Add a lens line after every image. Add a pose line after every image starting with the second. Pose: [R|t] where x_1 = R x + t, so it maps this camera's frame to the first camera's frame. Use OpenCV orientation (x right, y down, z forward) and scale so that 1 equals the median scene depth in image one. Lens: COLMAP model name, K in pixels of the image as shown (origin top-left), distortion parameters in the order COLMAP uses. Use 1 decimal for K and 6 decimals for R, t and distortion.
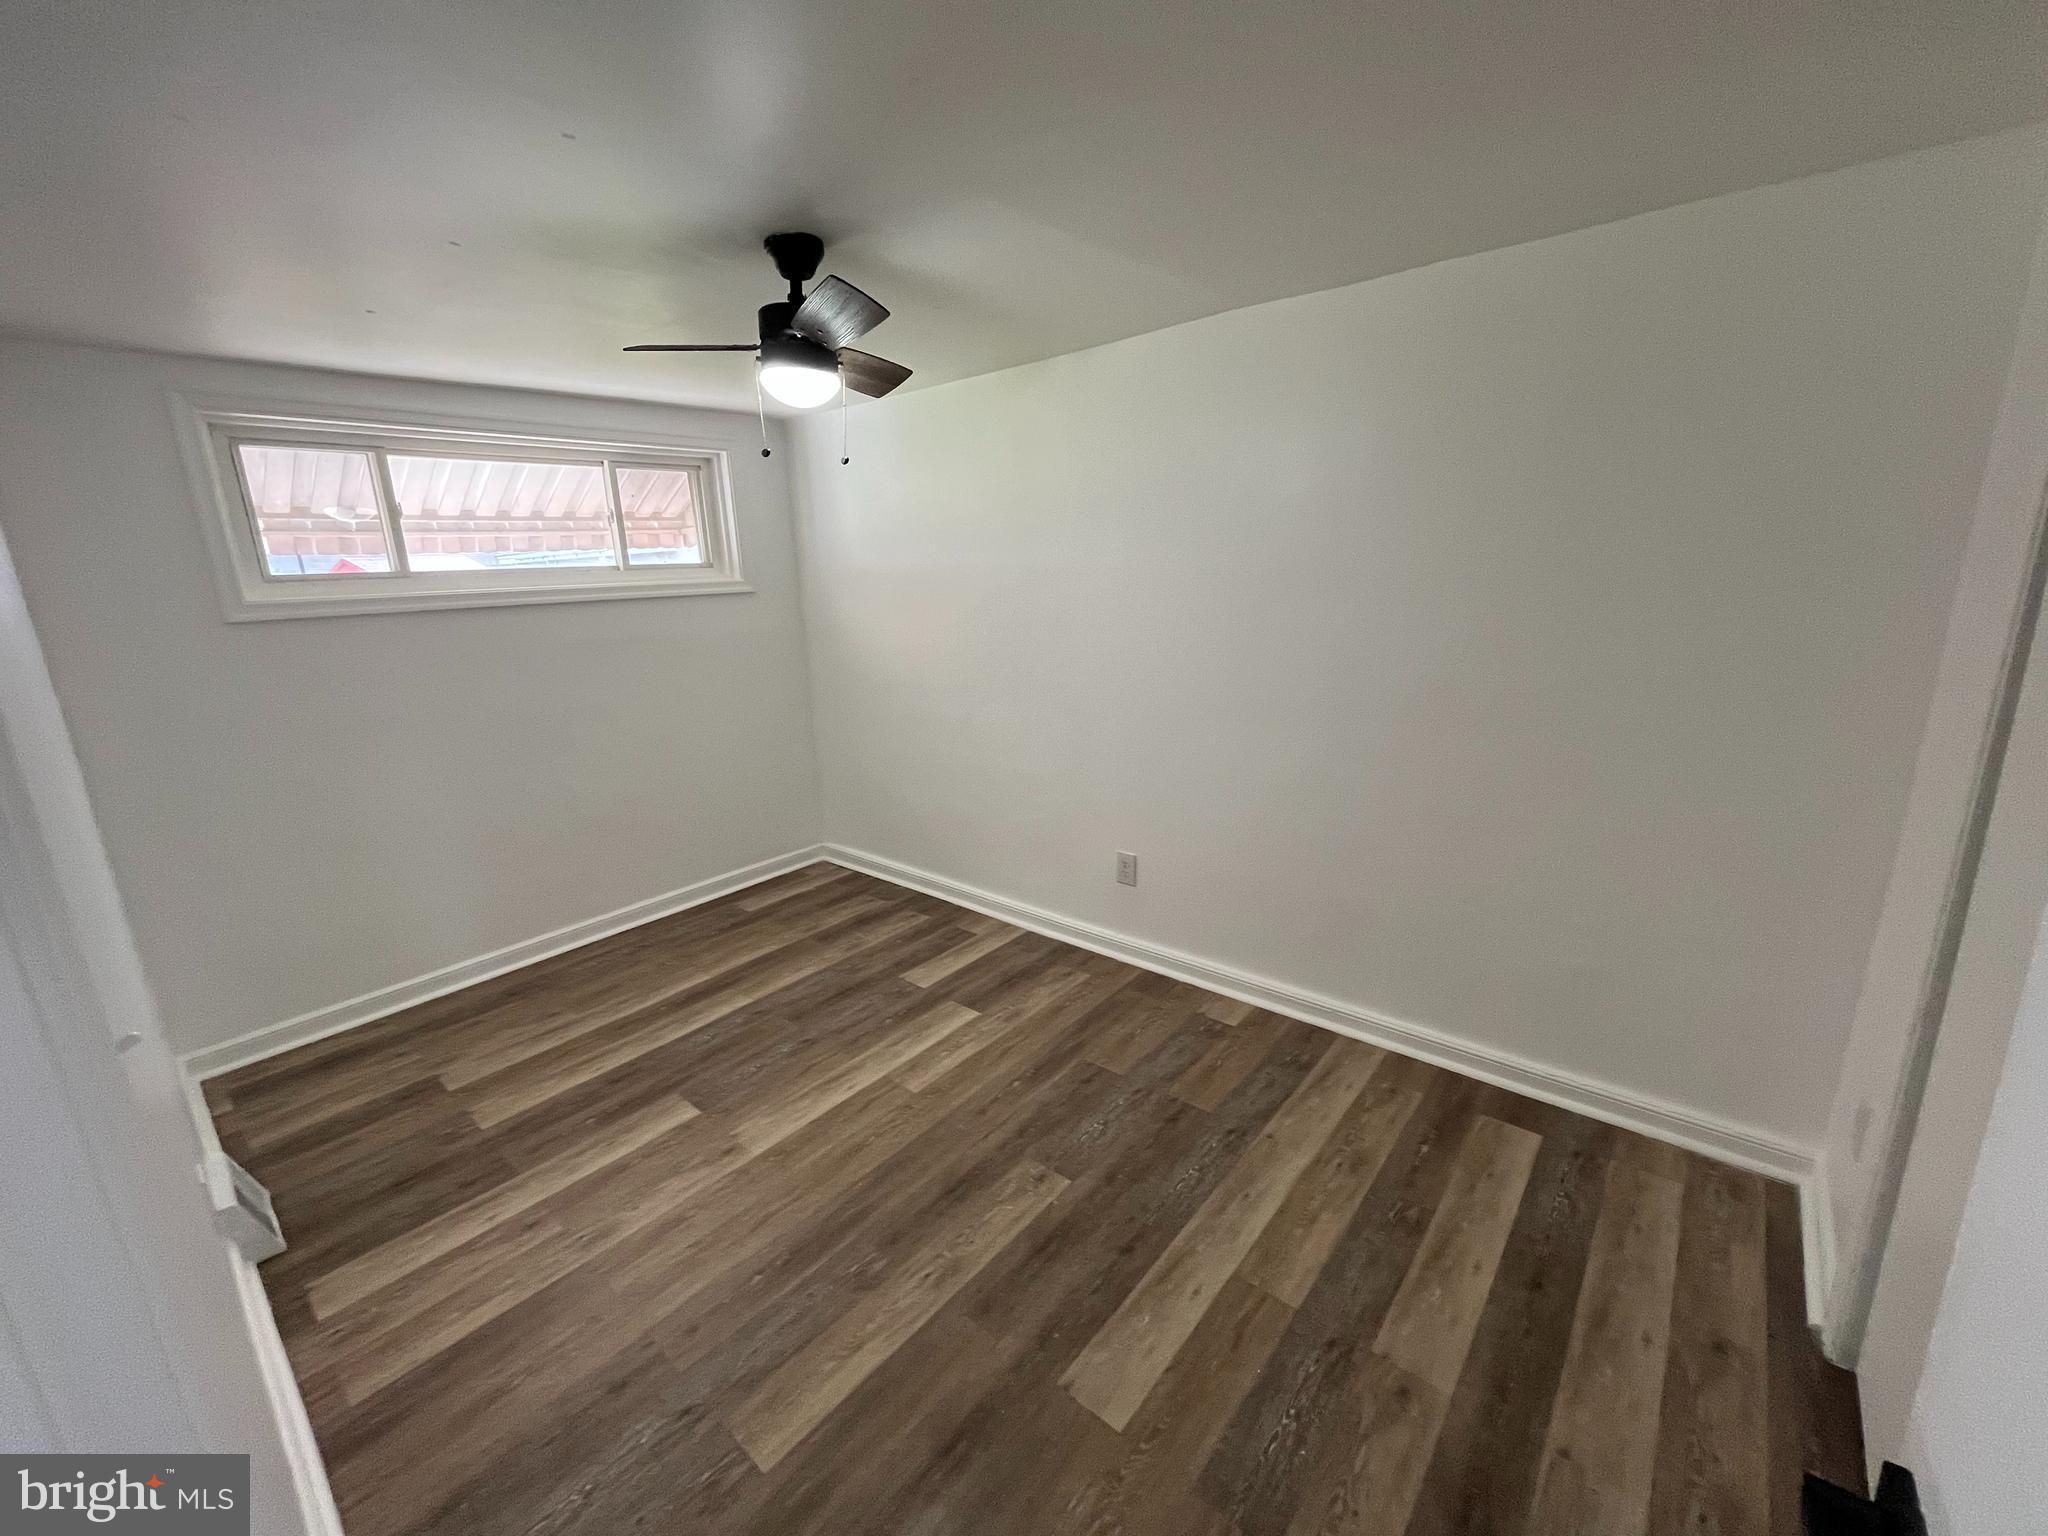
lens RADIAL K [[823.7, 0, 1031.1], [0, 823.7, 767.0], [0, 0, 1]] dist [-0.002481, -0.000519]
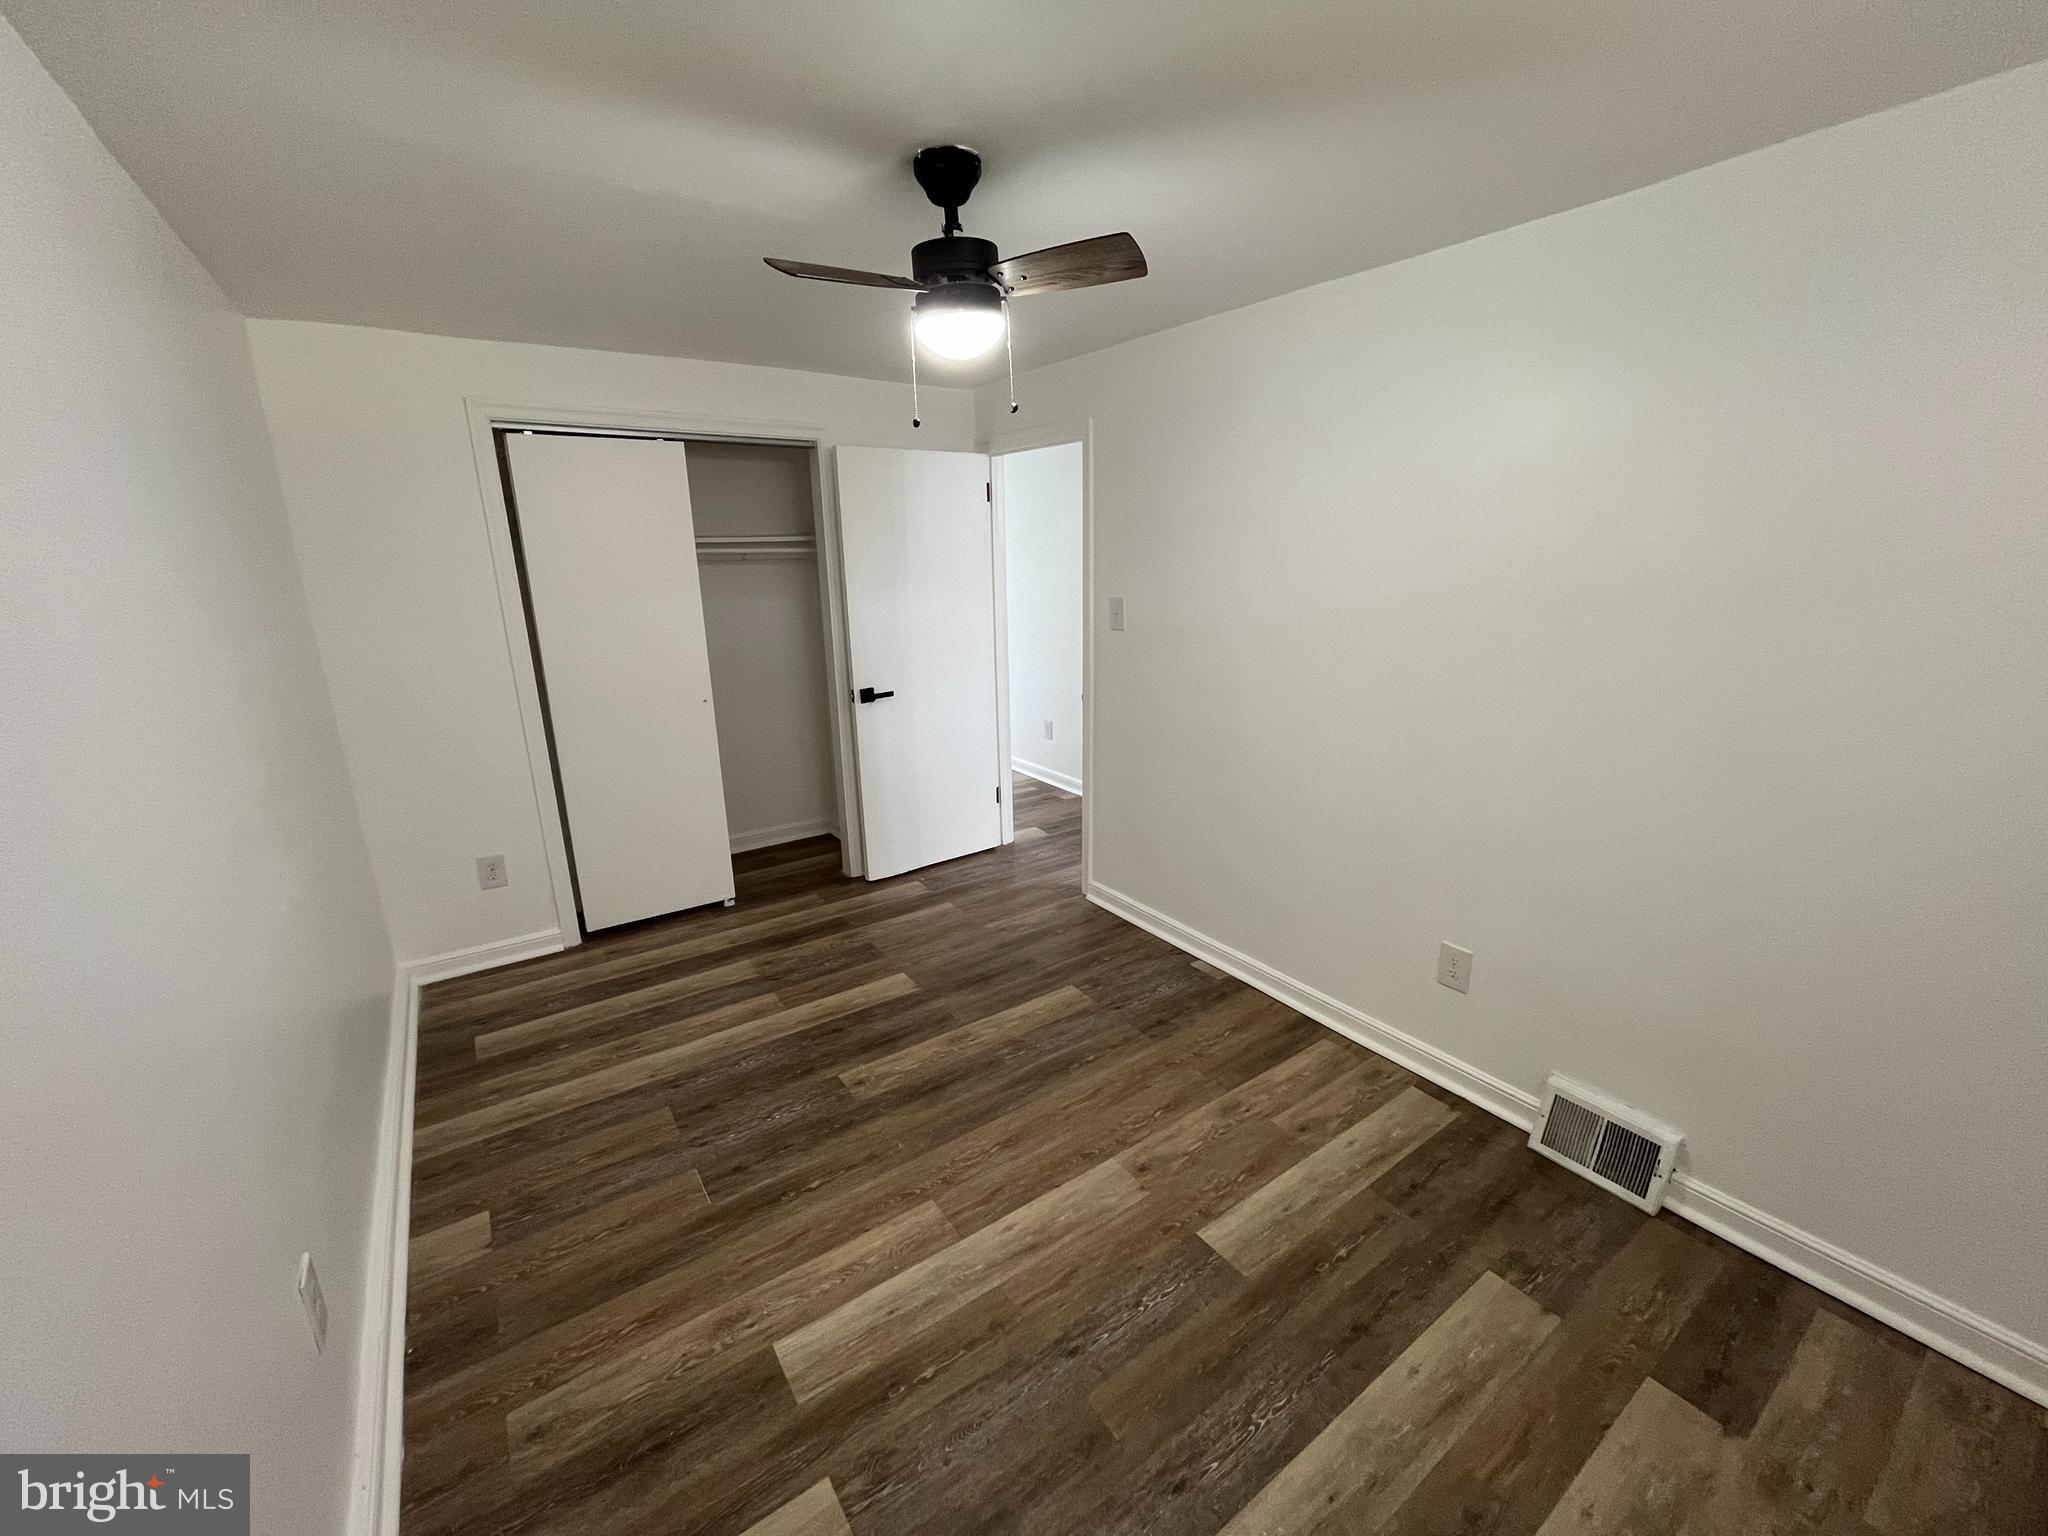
lens RADIAL K [[823.7, 0, 1031.1], [0, 823.7, 767.0], [0, 0, 1]] dist [-0.002481, -0.000519]
pose [[-0.966038, -0.014890, 0.257970, -0.487904], [0.112474, 0.874572, 0.471671, -0.386564], [-0.232636, 0.484668, -0.843195, 1.625012]]
